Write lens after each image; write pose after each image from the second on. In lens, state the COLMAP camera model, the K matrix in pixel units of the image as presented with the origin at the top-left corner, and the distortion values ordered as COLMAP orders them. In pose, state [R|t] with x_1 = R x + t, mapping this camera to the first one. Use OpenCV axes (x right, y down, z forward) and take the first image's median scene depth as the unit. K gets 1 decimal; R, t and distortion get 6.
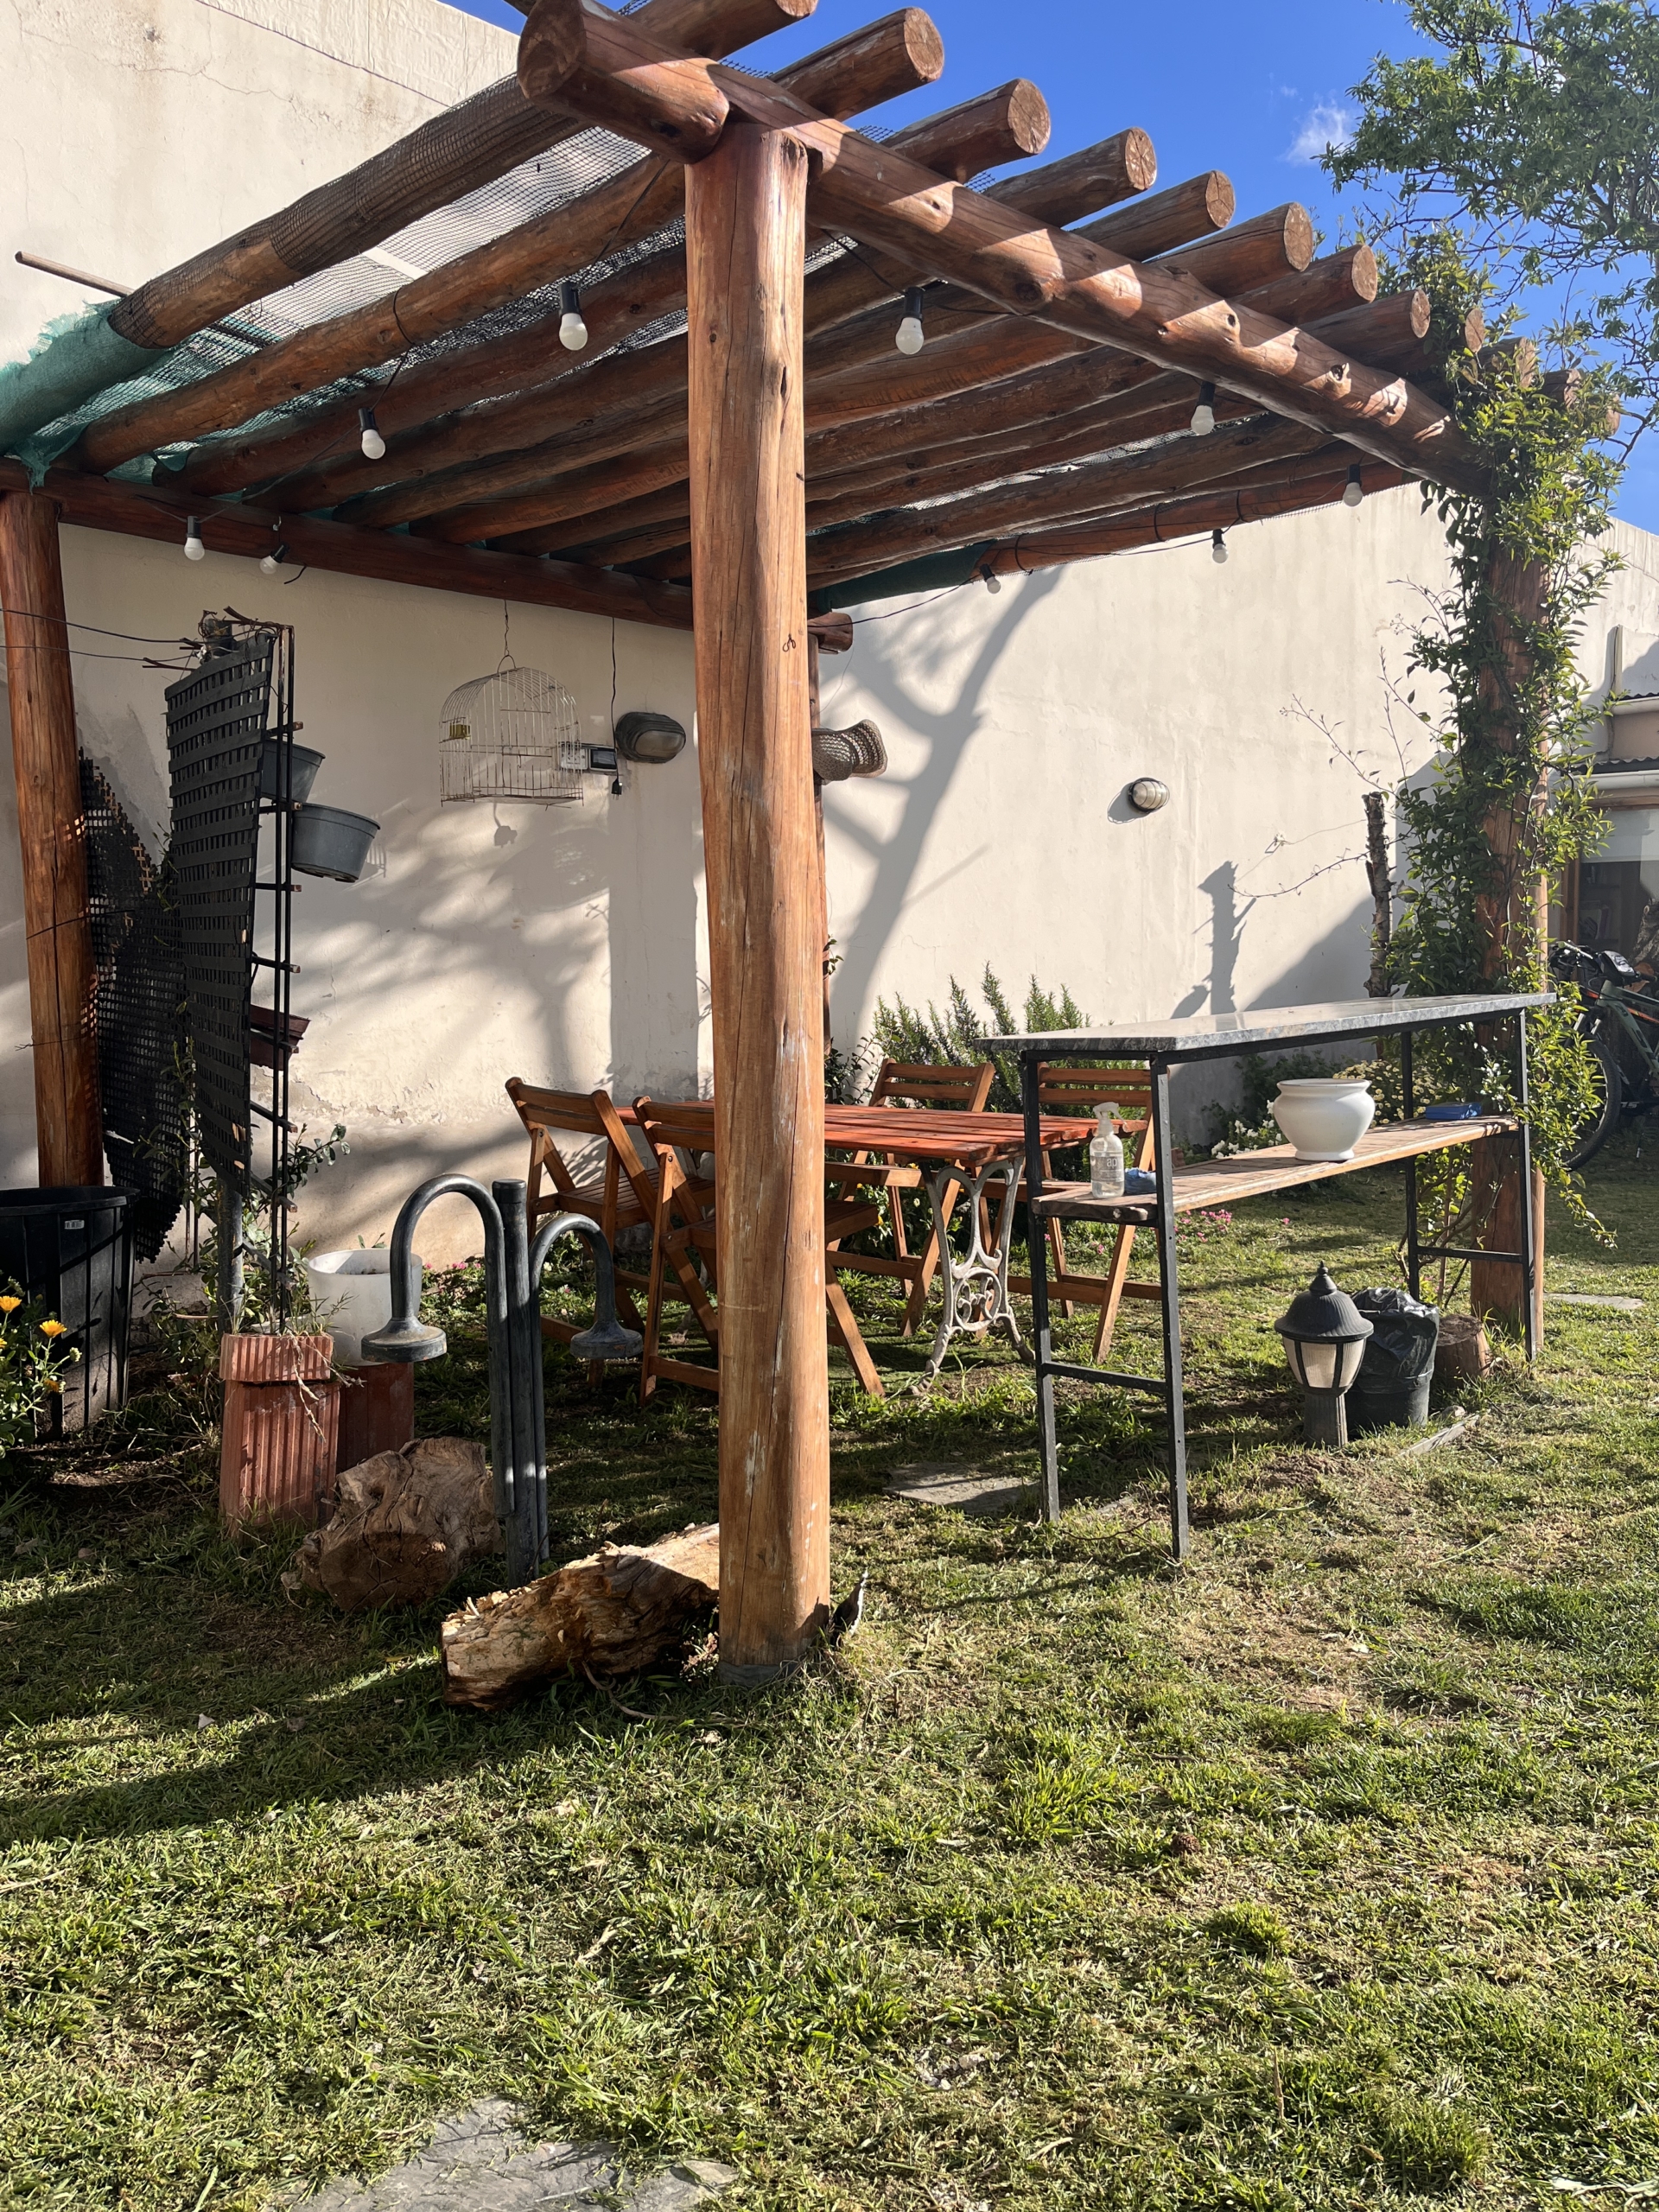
lens RADIAL K [[1694.2, 0, 828.5], [0, 1694.2, 1109.2], [0, 0, 1]] dist [0.055298, -0.070574]
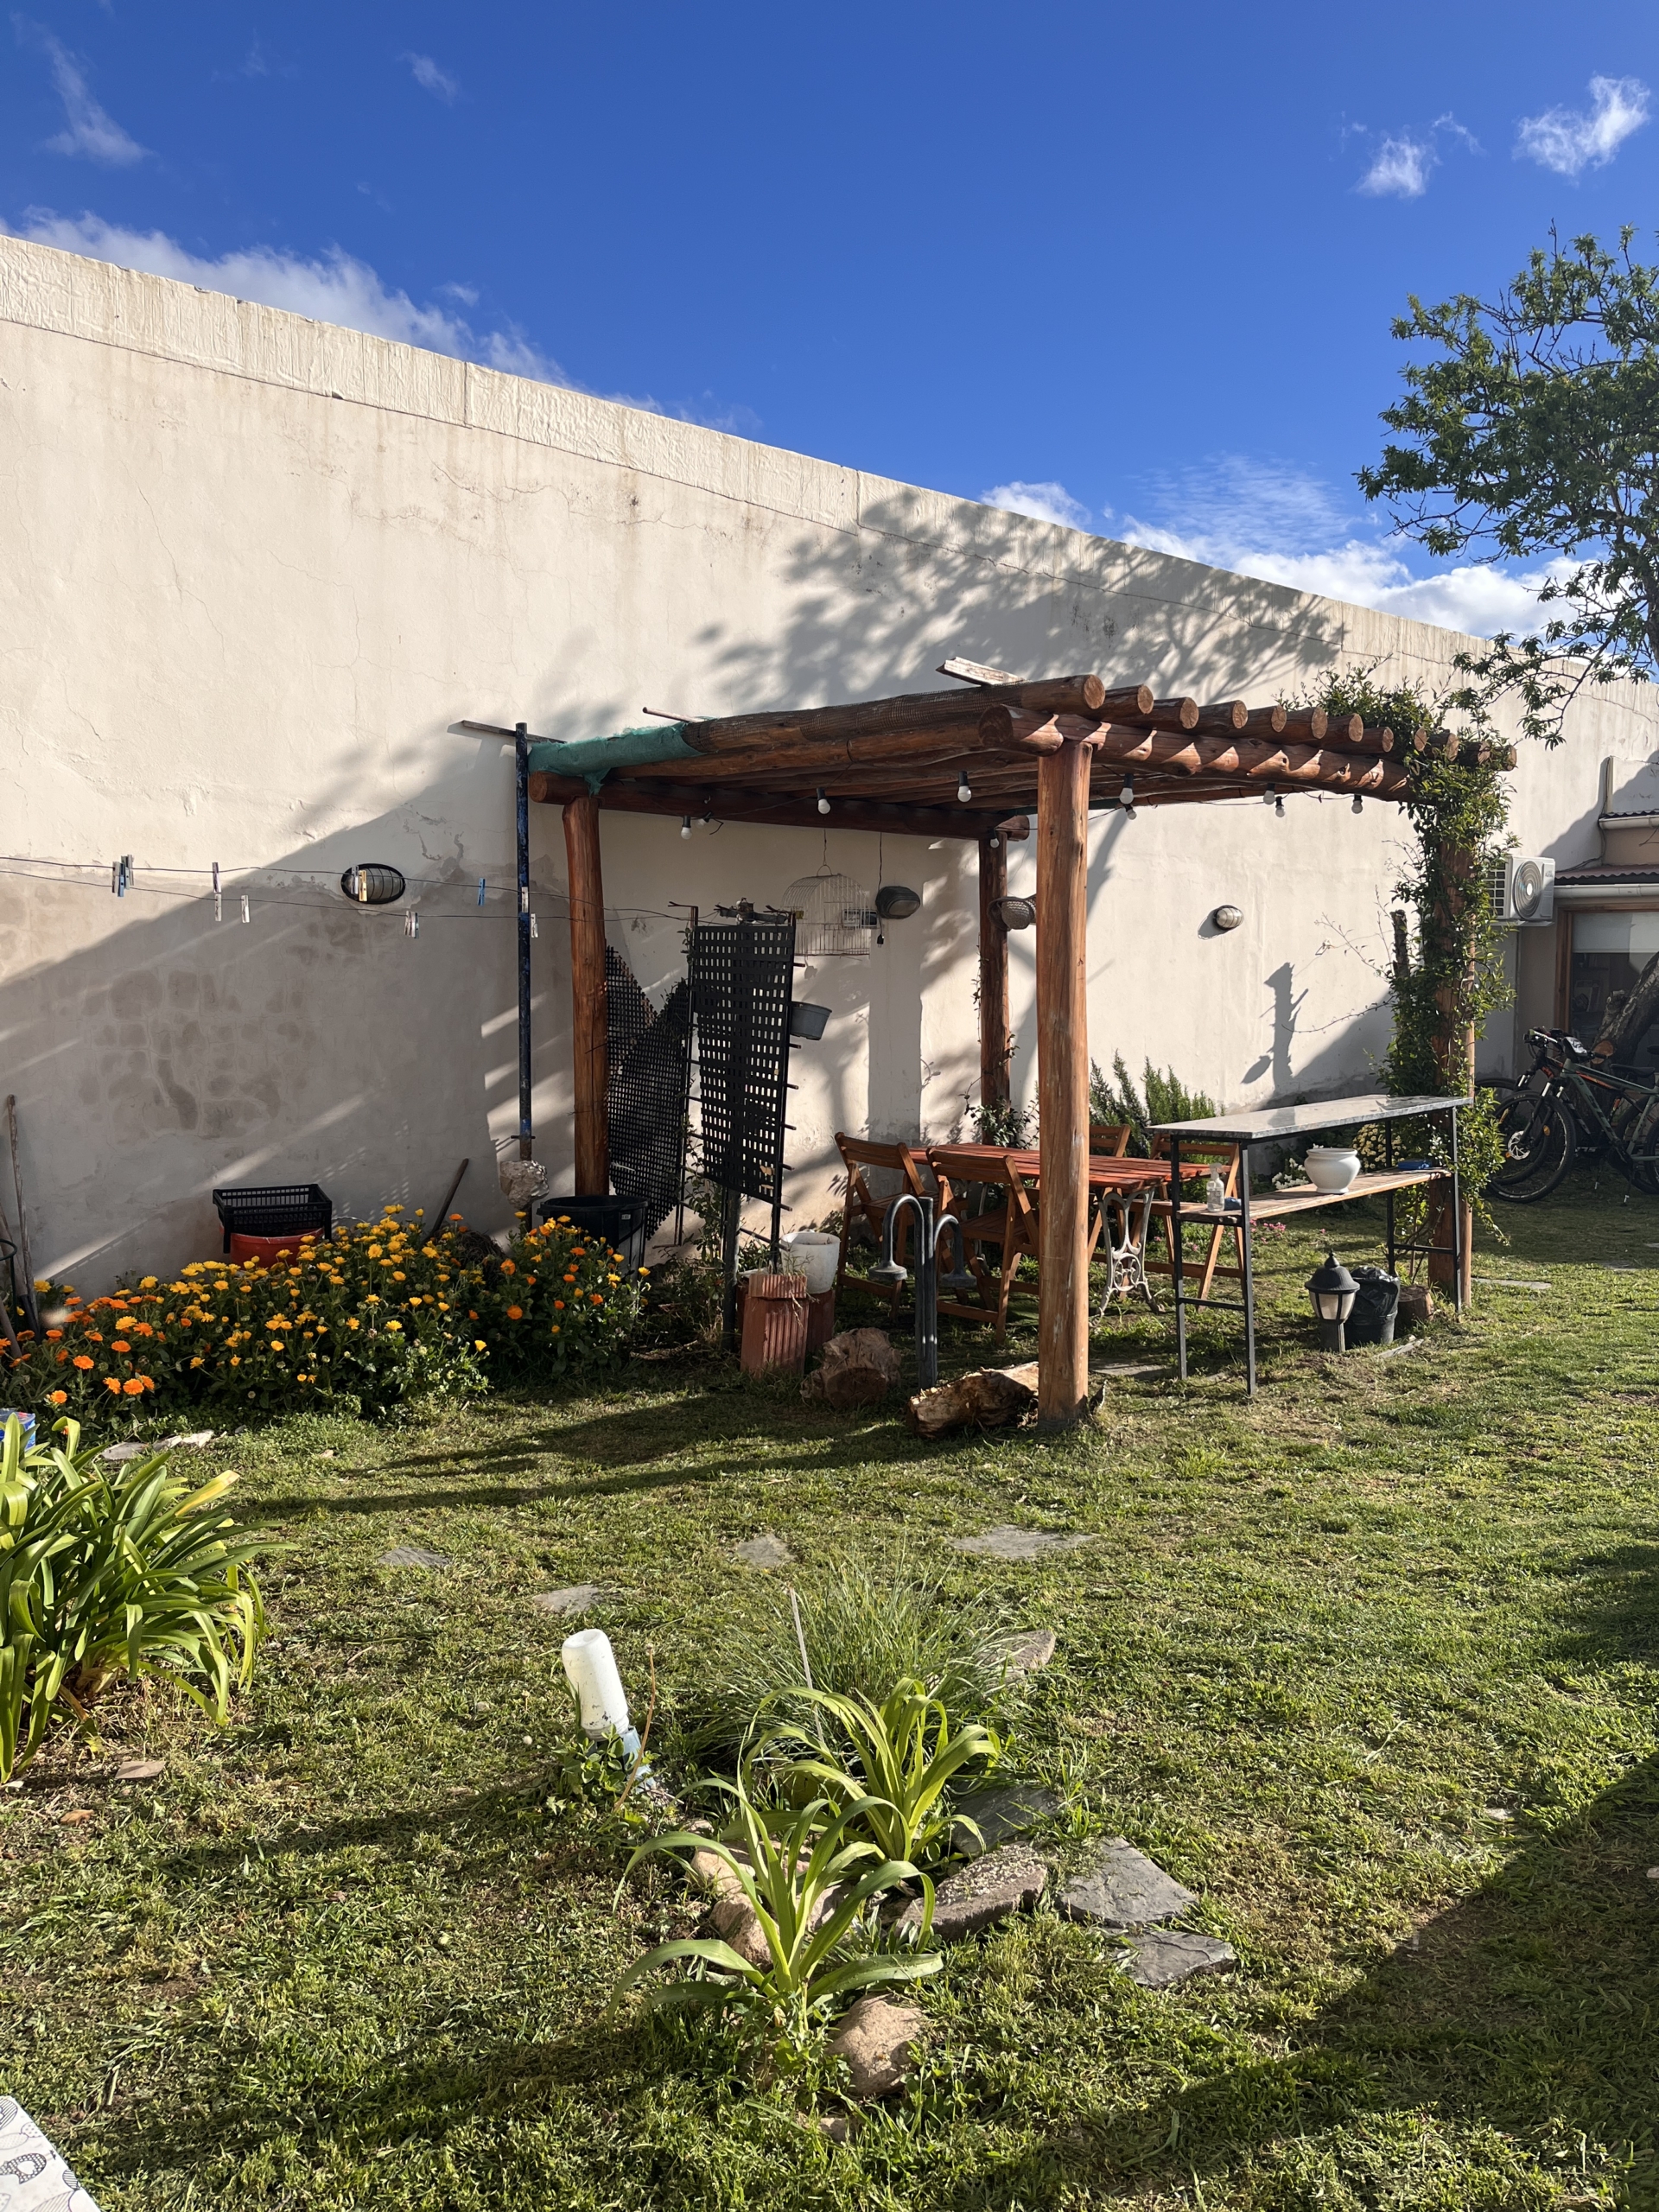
lens RADIAL K [[1694.2, 0, 825.1], [0, 1694.2, 1104.6], [0, 0, 1]] dist [0.055298, -0.070574]
pose [[0.999215, 0.013871, -0.037102, -0.166612], [-0.014243, 0.999851, -0.009777, -0.035223], [0.036960, 0.010298, 0.999264, -0.757253]]
